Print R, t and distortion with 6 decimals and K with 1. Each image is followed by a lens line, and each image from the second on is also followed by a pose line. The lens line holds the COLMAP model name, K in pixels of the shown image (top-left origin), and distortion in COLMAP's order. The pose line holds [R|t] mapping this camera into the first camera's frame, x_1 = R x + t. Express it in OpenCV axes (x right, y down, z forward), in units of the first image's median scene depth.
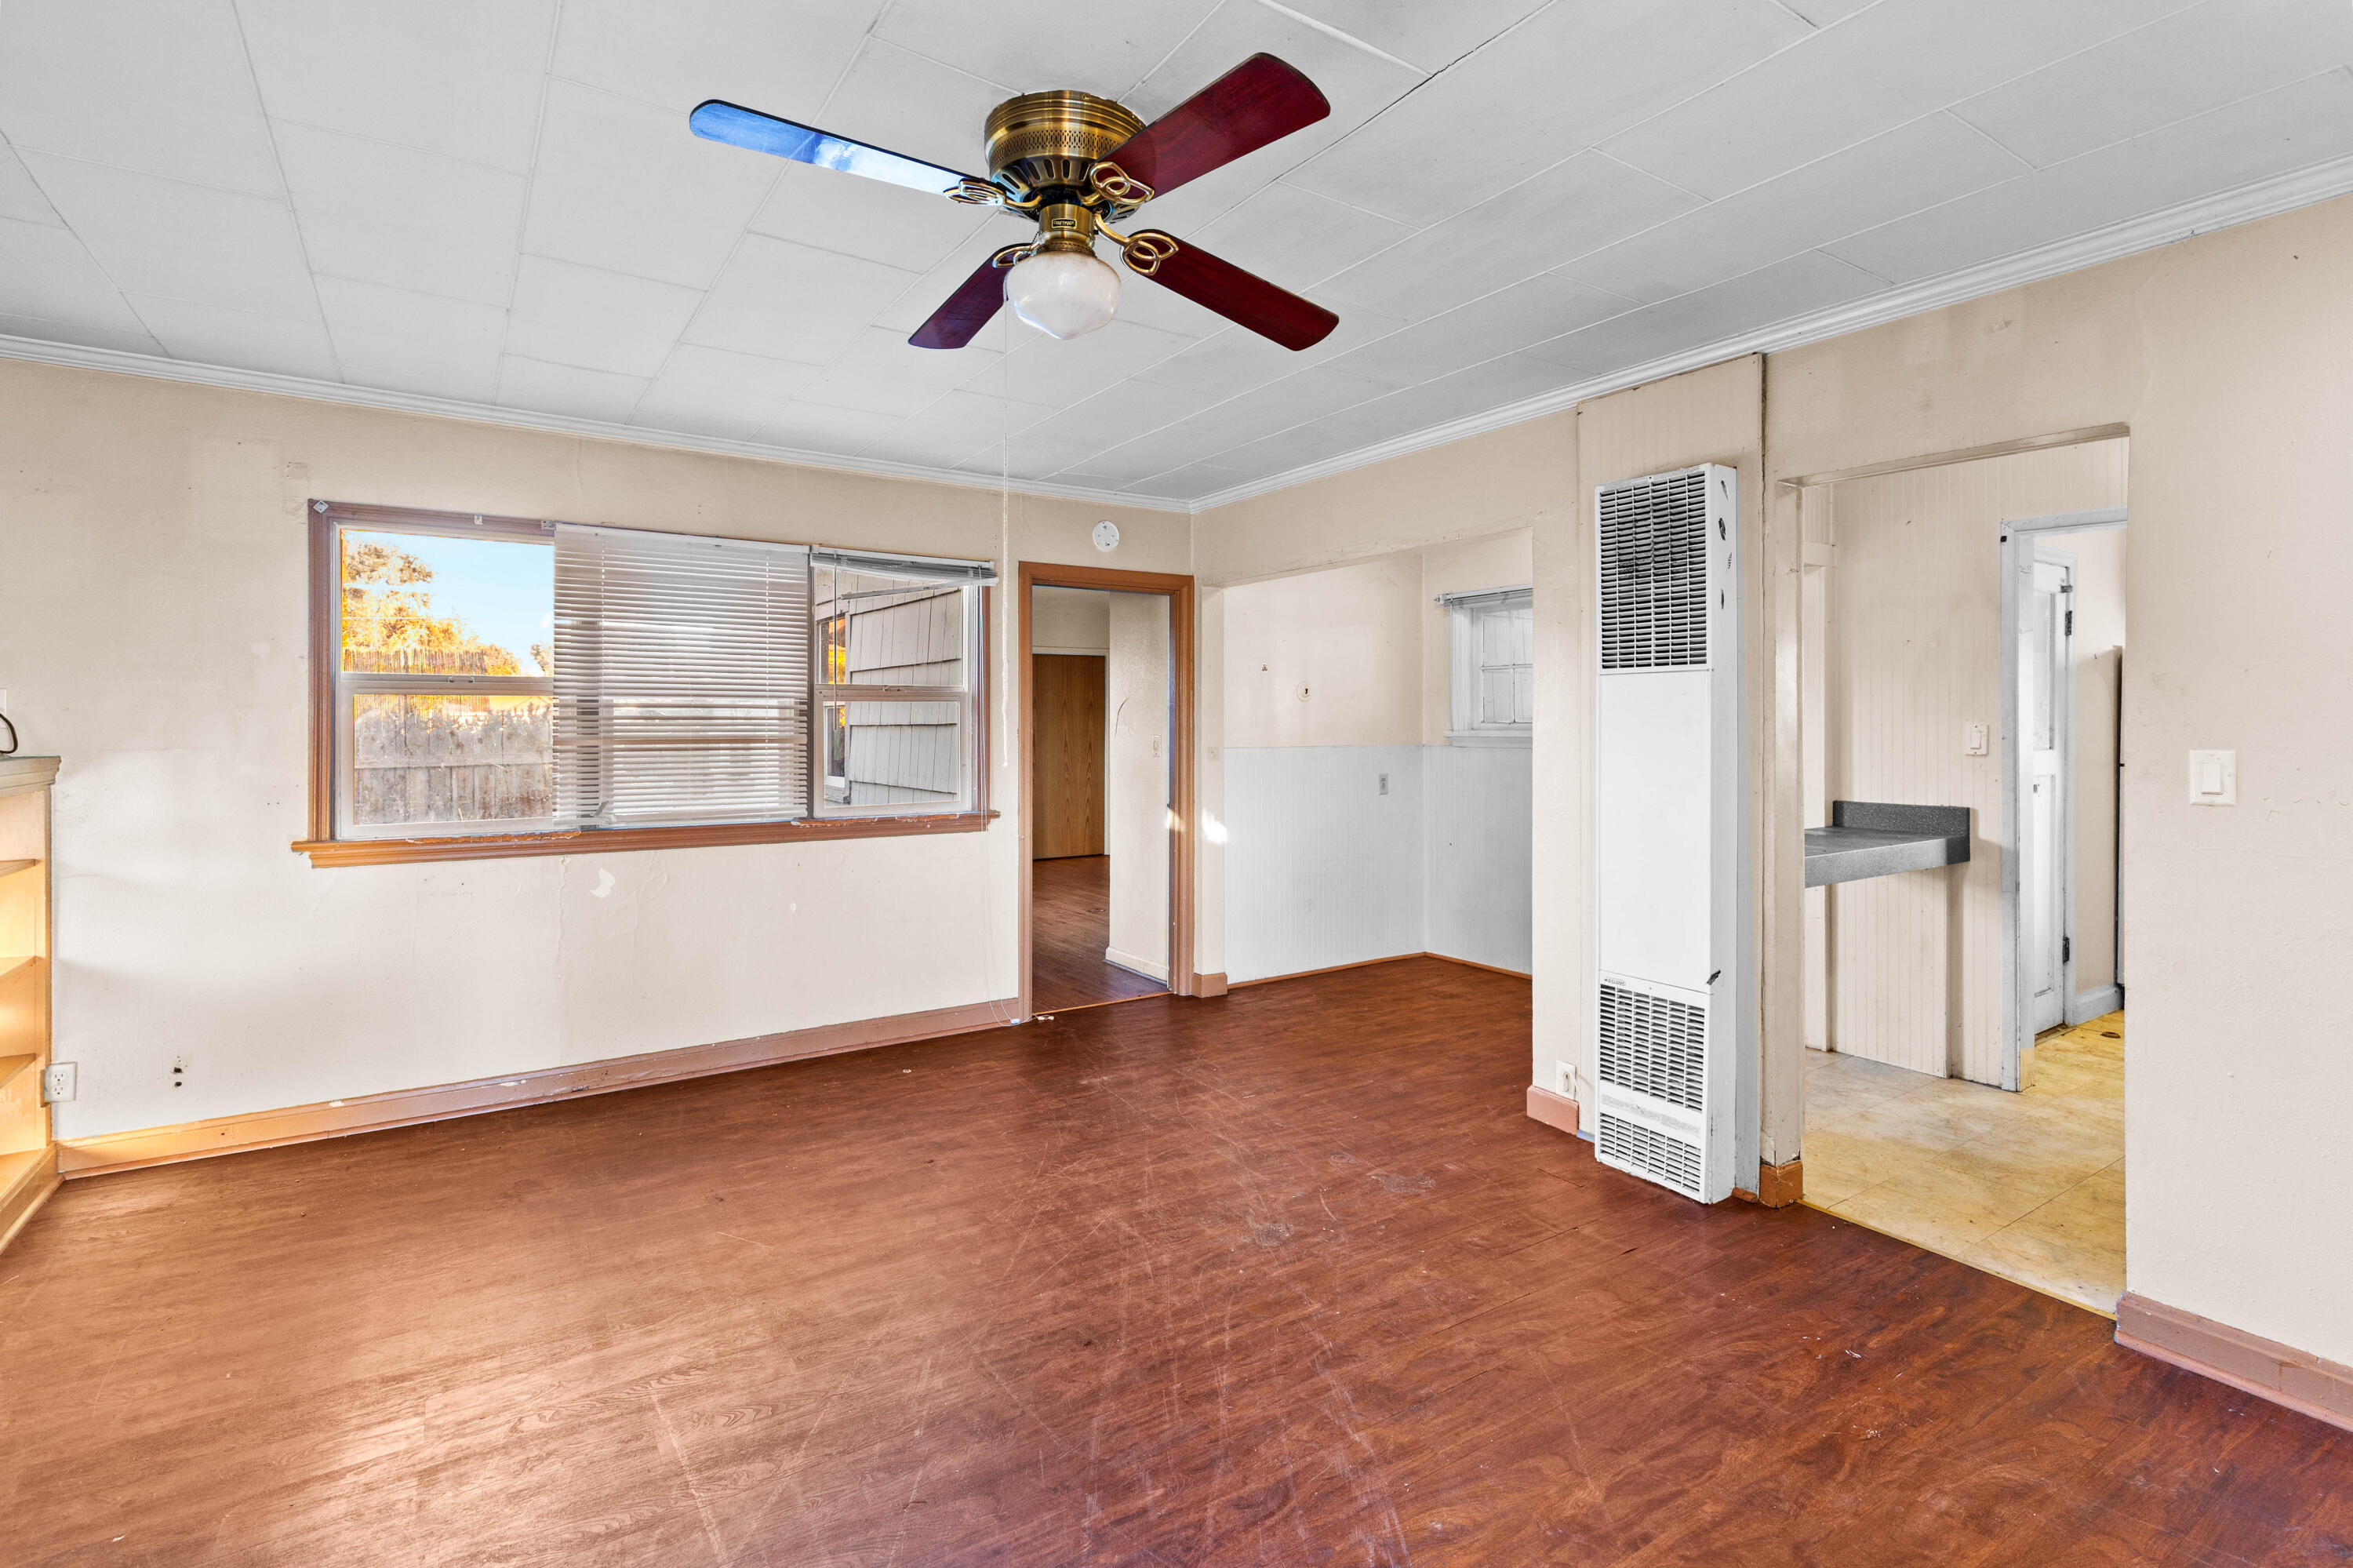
lens RADIAL K [[1092.4, 0, 1154.4], [0, 1092.4, 727.1], [0, 0, 1]] dist [0.001085, -0.000760]
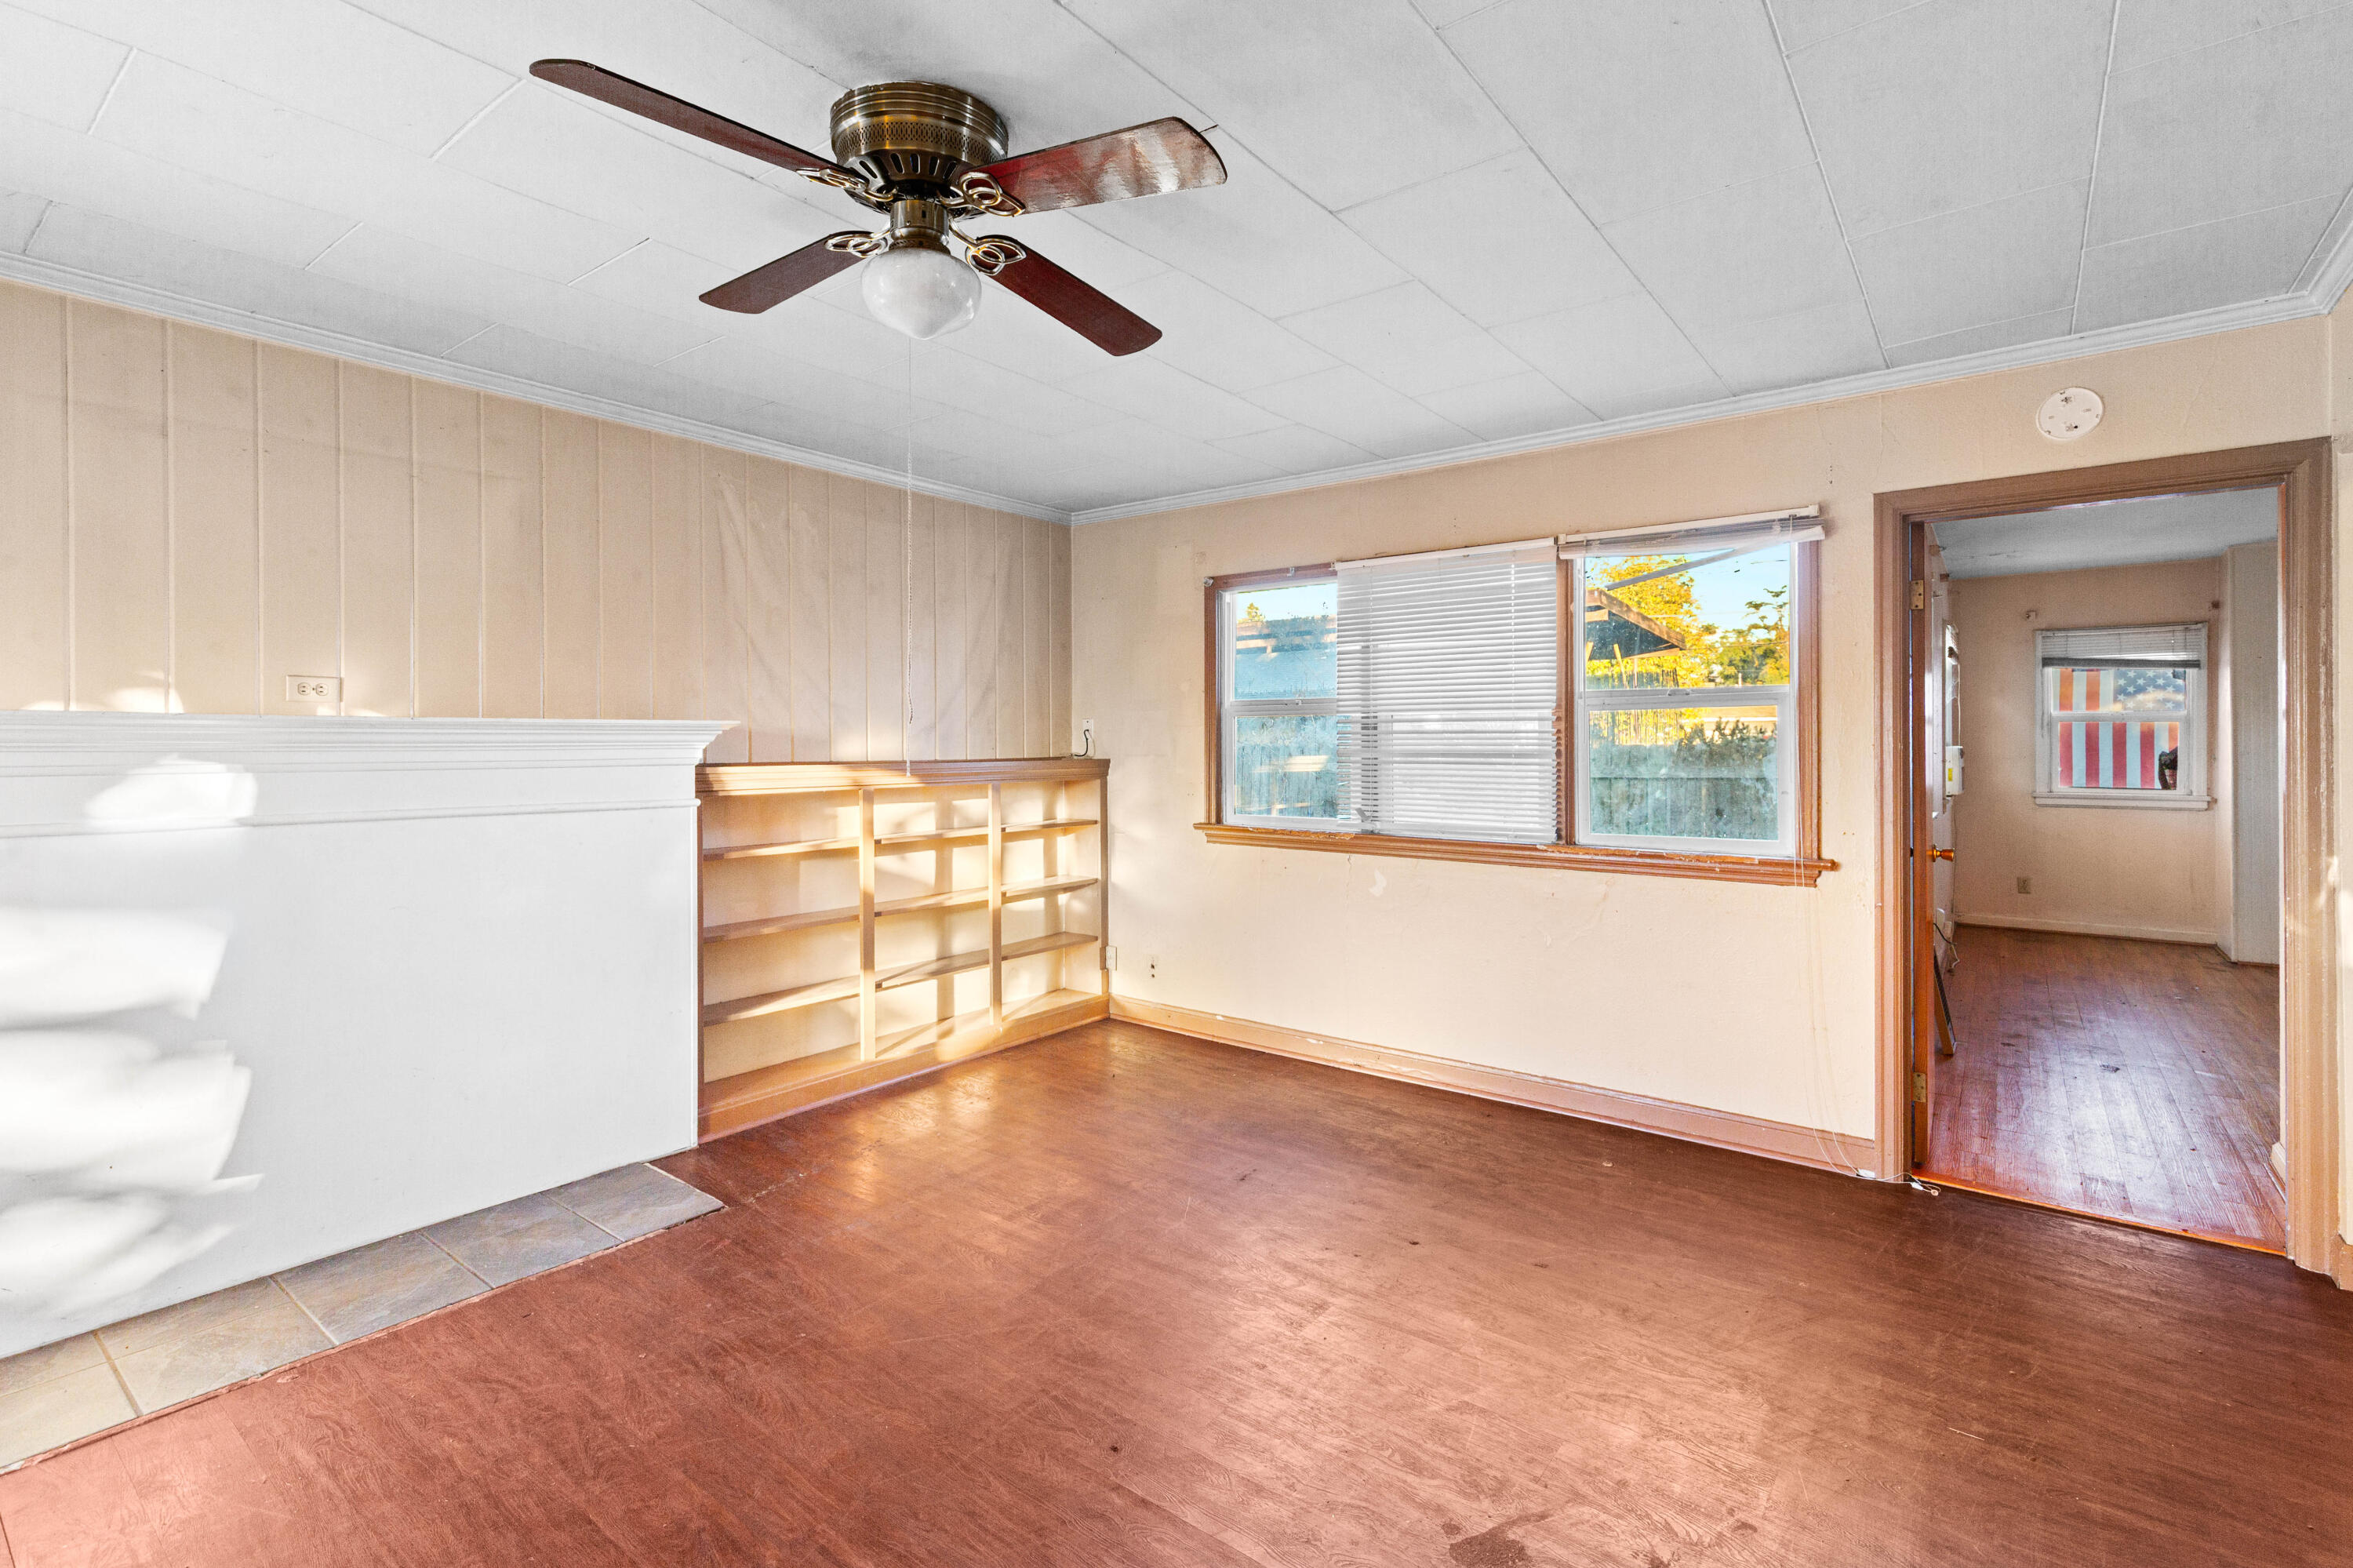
lens RADIAL K [[1075.3, 0, 1162.0], [0, 1075.3, 743.2], [0, 0, 1]] dist [0.001321, -0.000390]
pose [[0.315352, 0.000455, -0.948975, 0.549141], [0.000647, 1.000000, 0.000695, 0.001864], [0.948975, -0.000833, 0.315352, 0.557179]]
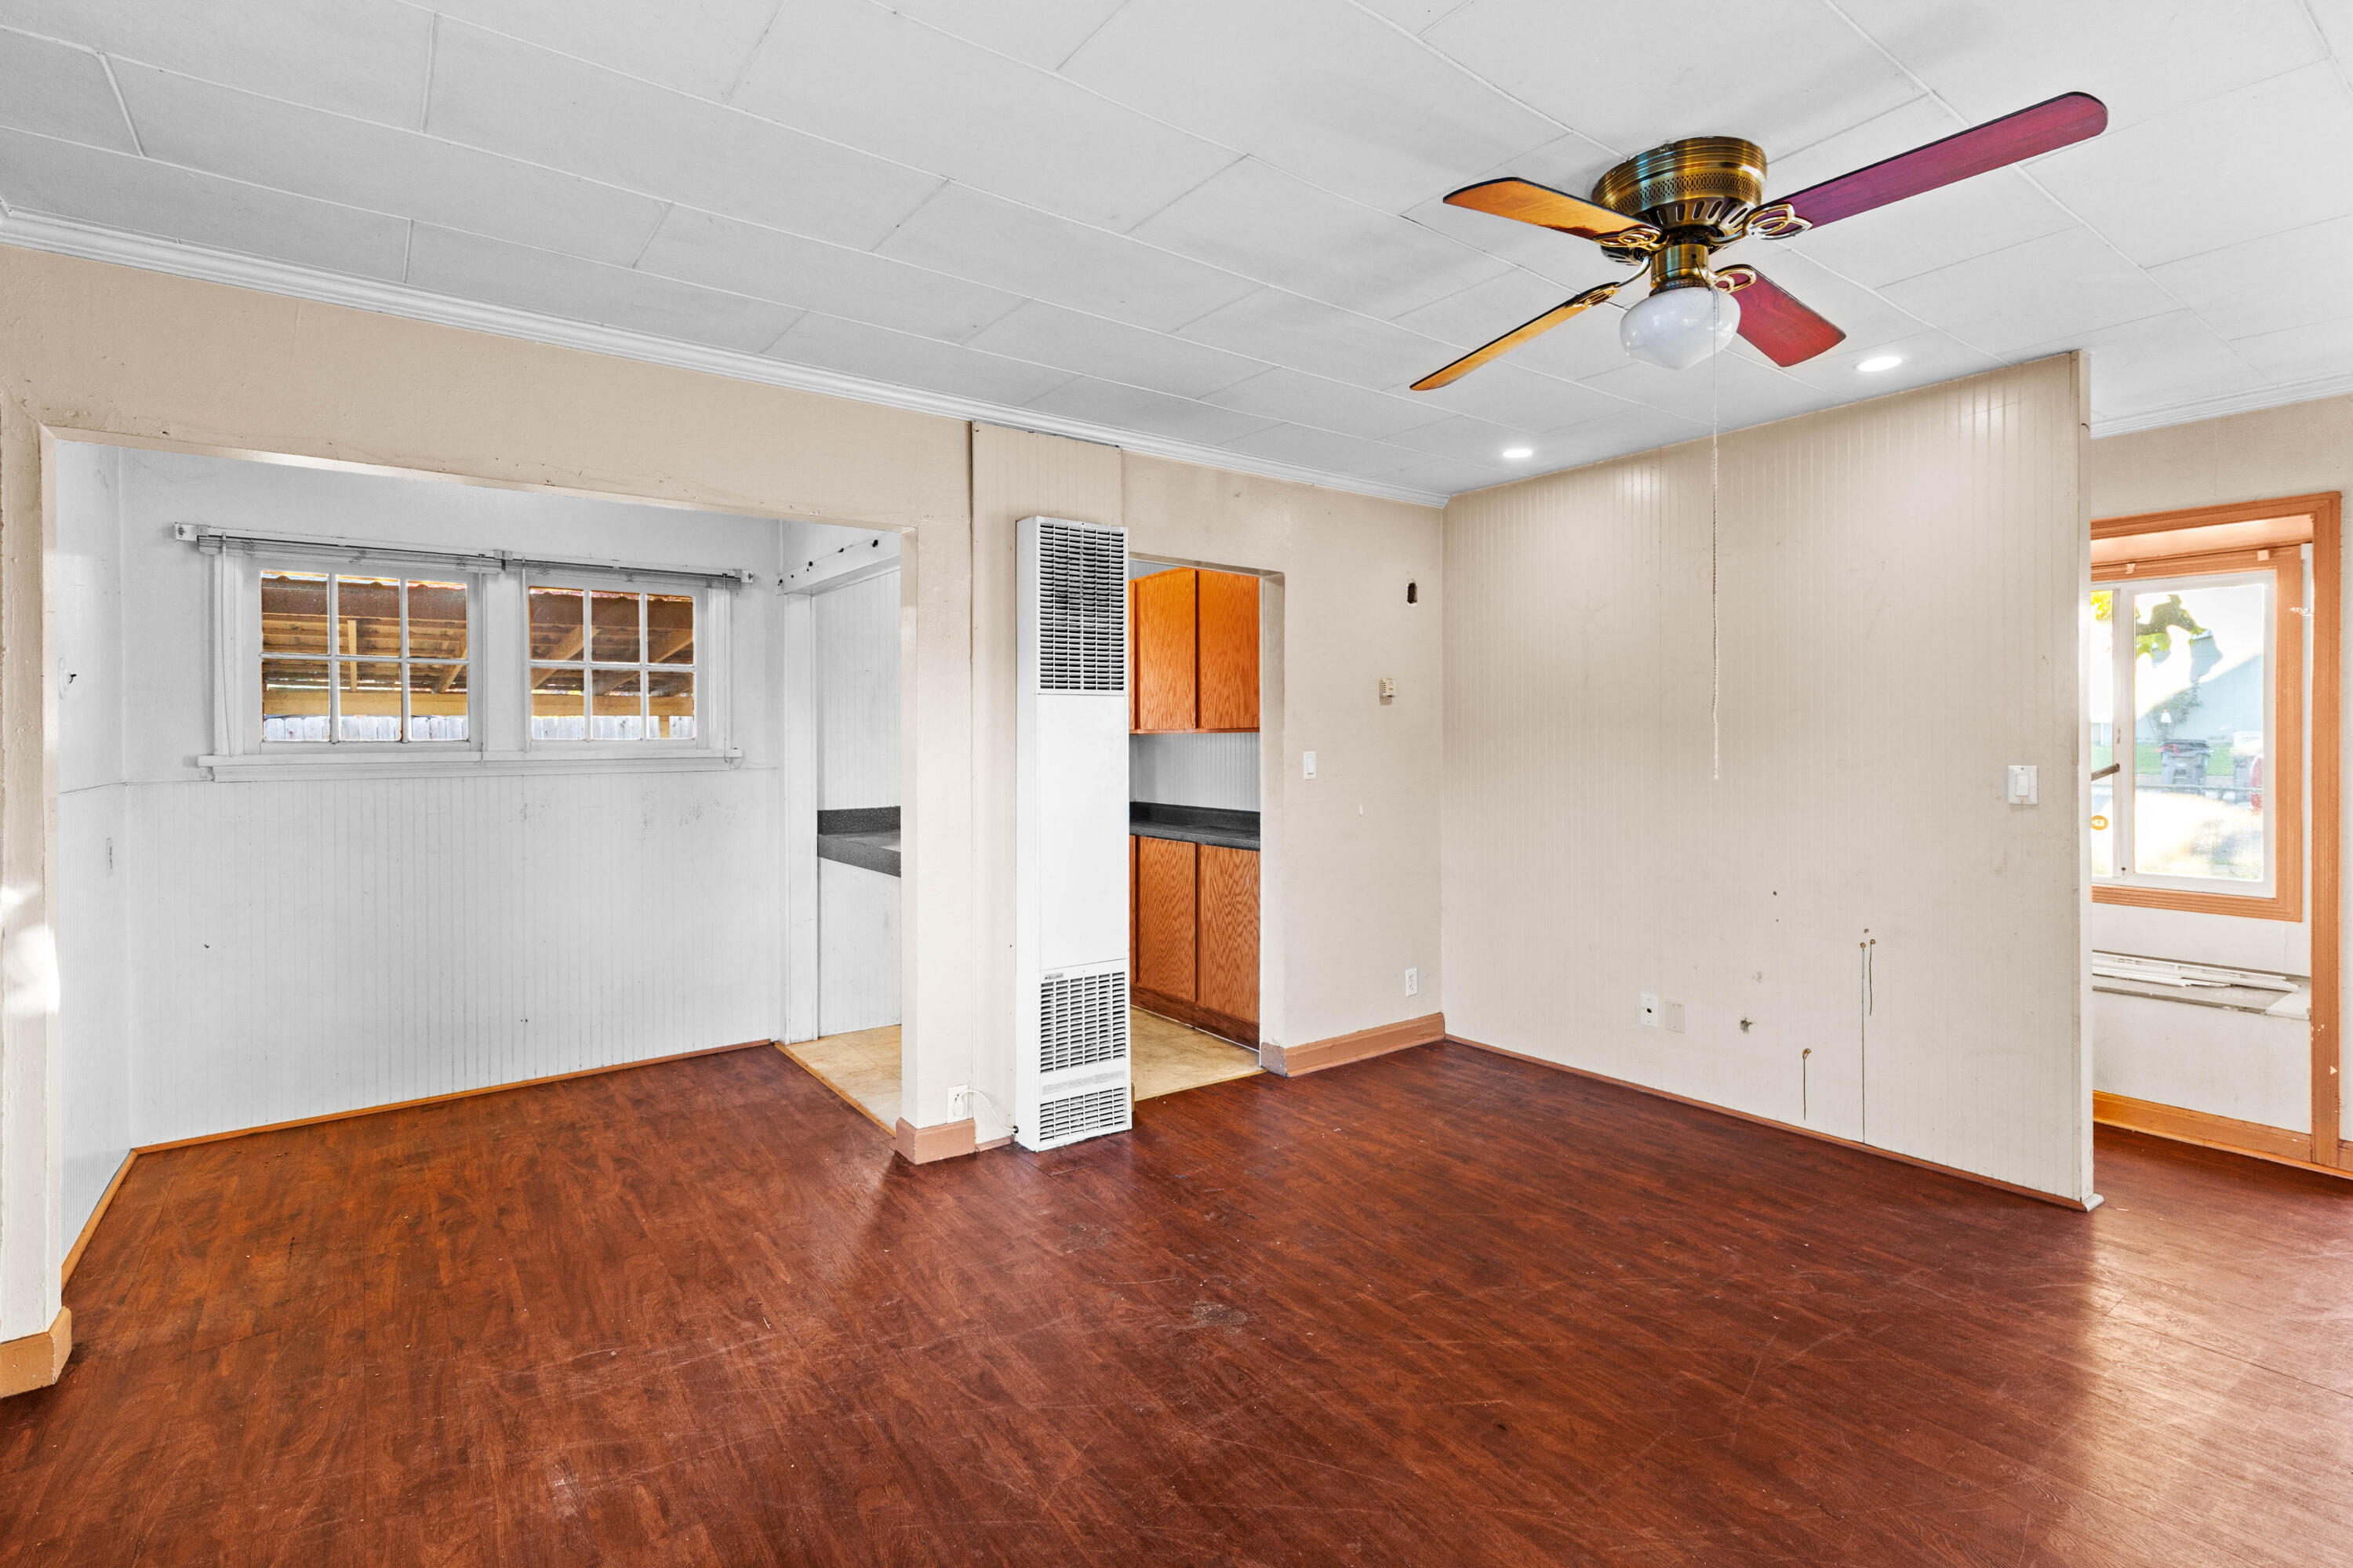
lens RADIAL K [[1101.0, 0, 1180.2], [0, 1101.0, 743.5], [0, 0, 1]] dist [0.007904, -0.000156]
pose [[-0.064603, -0.007292, 0.997884, -0.693209], [0.007924, 0.999938, 0.007820, -0.006986], [-0.997880, 0.008412, -0.064541, 0.961198]]
